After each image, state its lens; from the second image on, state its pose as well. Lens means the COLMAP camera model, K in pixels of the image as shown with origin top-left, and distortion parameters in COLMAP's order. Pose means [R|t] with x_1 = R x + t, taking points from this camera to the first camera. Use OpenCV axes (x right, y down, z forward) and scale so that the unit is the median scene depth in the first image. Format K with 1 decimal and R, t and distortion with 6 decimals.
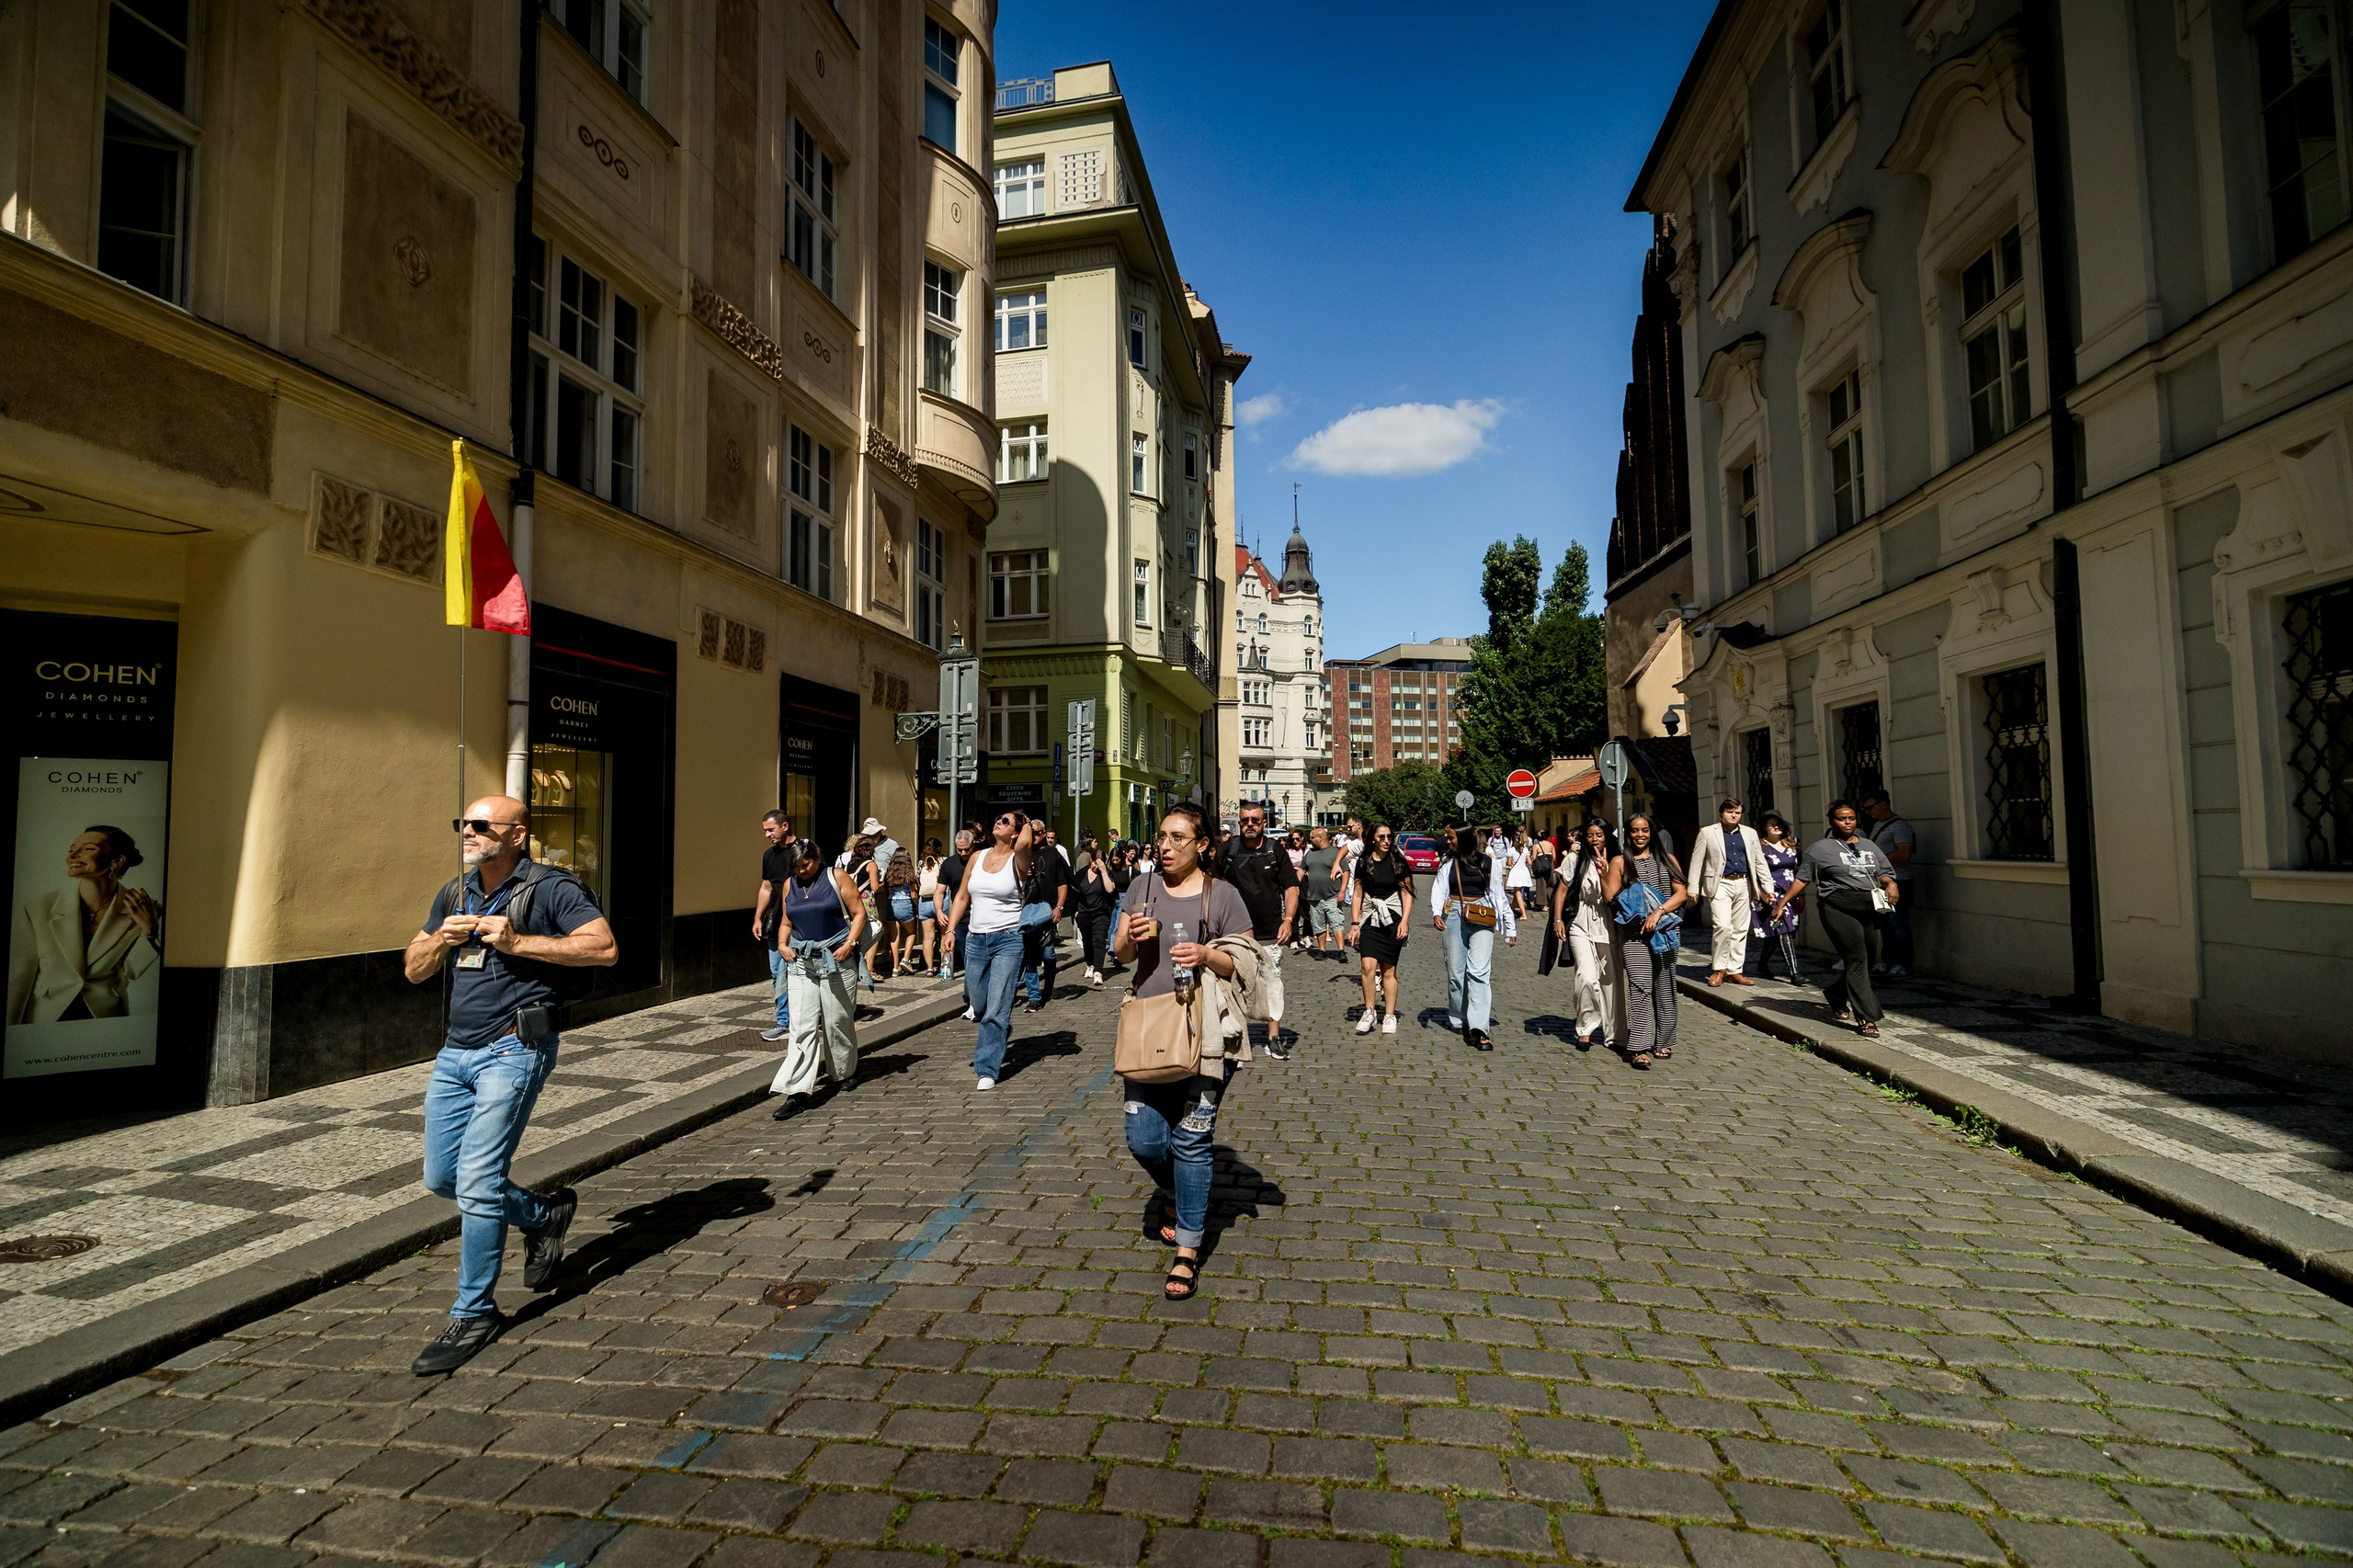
lens RADIAL K [[993.2, 0, 1170.9], [0, 993.2, 782.4], [0, 0, 1]] dist [0.000480, -0.000050]
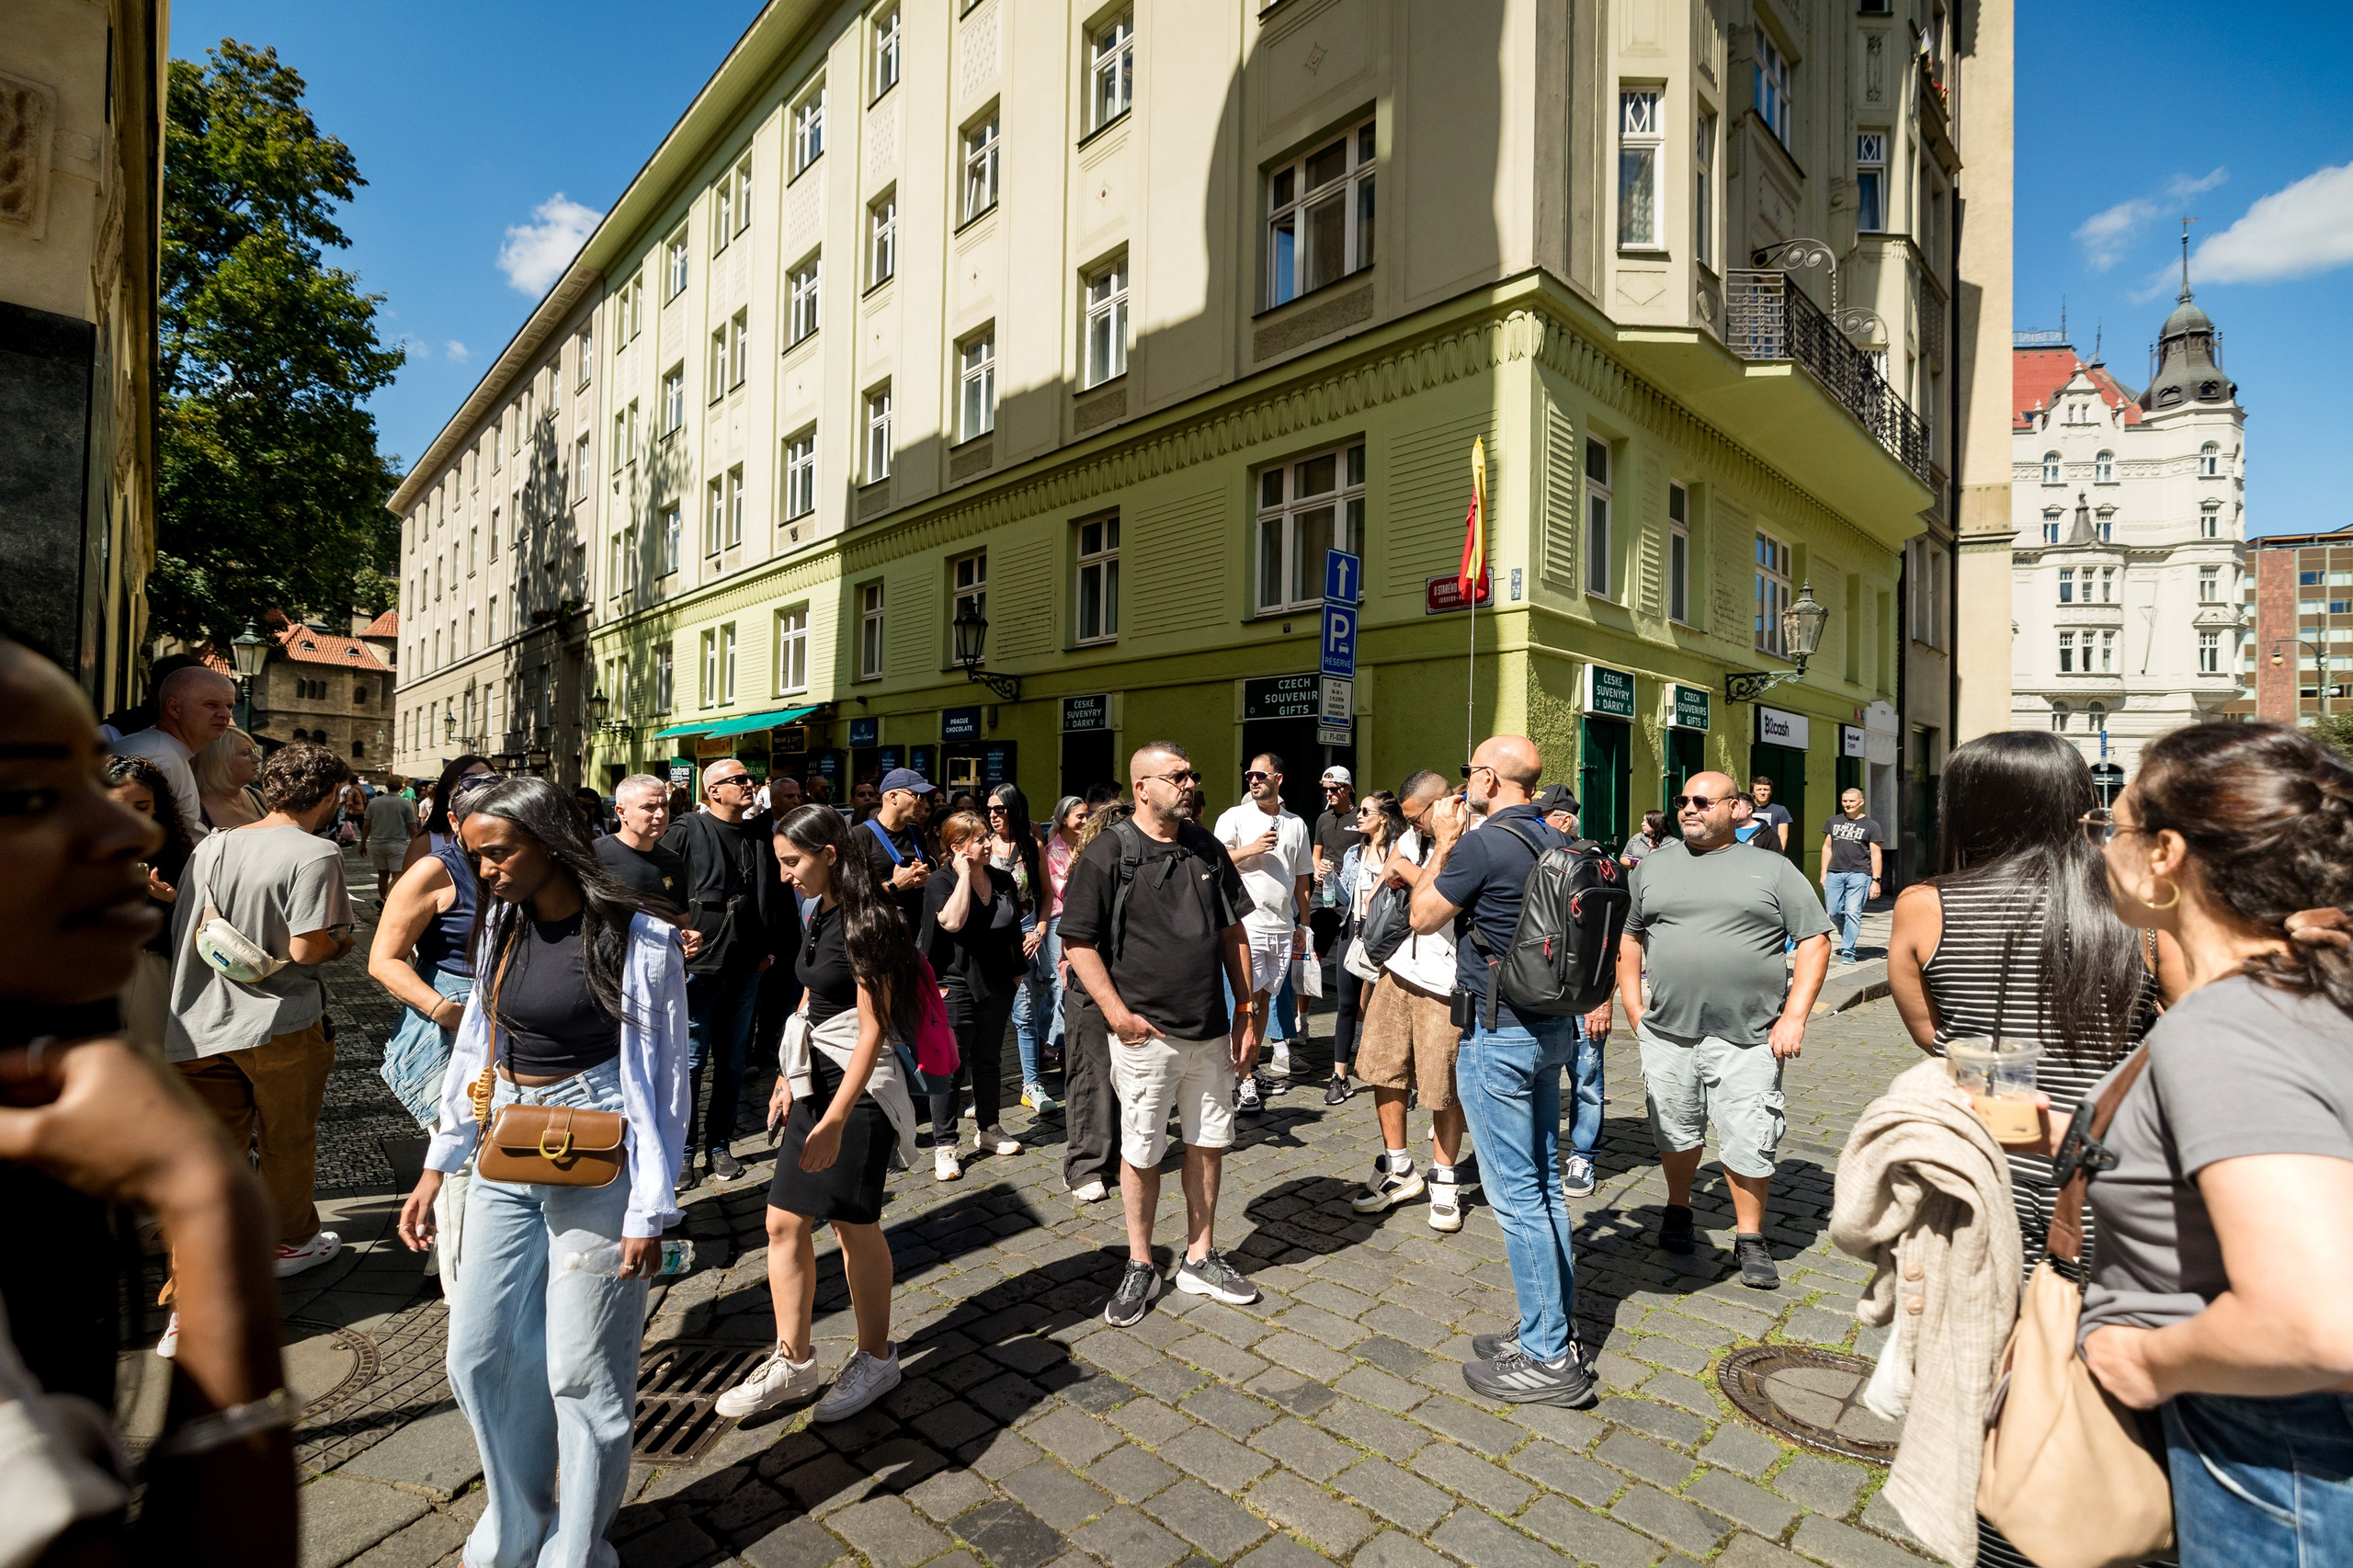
lens RADIAL K [[1051.0, 0, 1176.5], [0, 1051.0, 784.0], [0, 0, 1]] dist [-0.001255, -0.000282]
pose [[0.806155, 0.016713, -0.591468, 0.046529], [0.001810, 0.999527, 0.030710, 0.022250], [0.591701, -0.025827, 0.805743, 0.379998]]
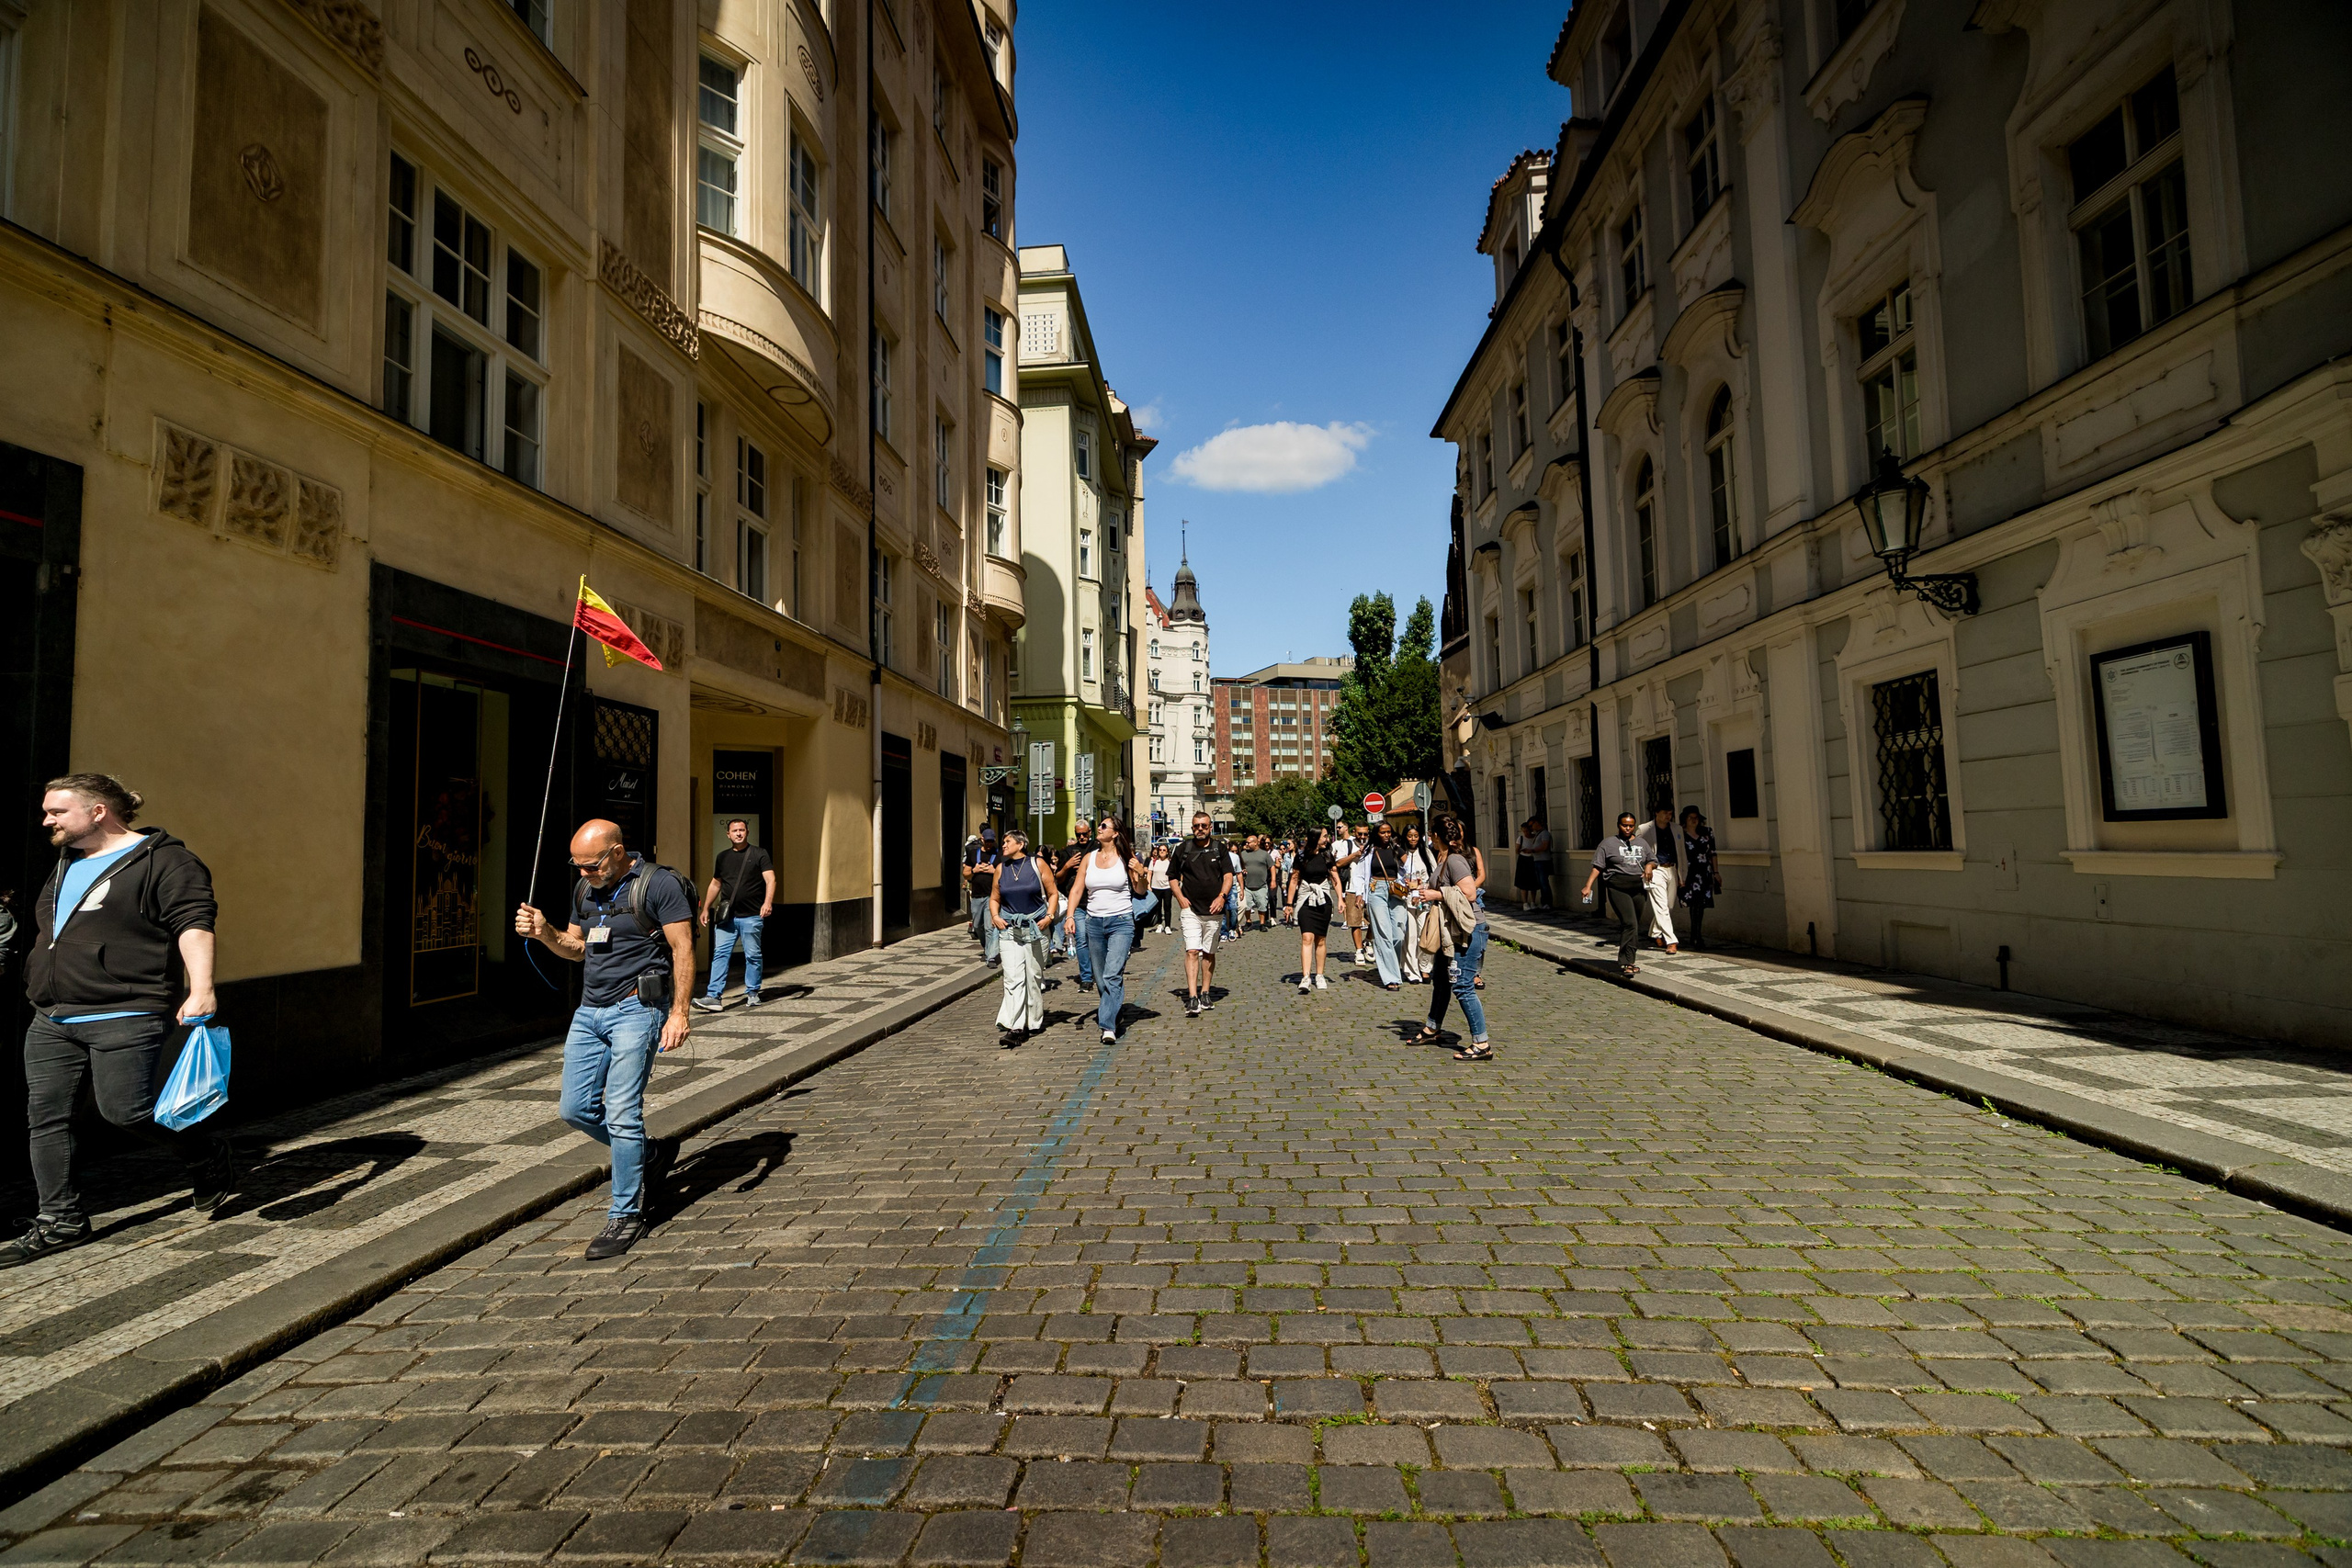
lens RADIAL K [[992.7, 0, 1170.4], [0, 992.7, 782.4], [0, 0, 1]] dist [0.000480, -0.000050]
pose [[0.992702, -0.004610, 0.120503, -0.052797], [0.005680, 0.999947, -0.008536, -0.009806], [-0.120457, 0.009158, 0.992676, -0.188817]]
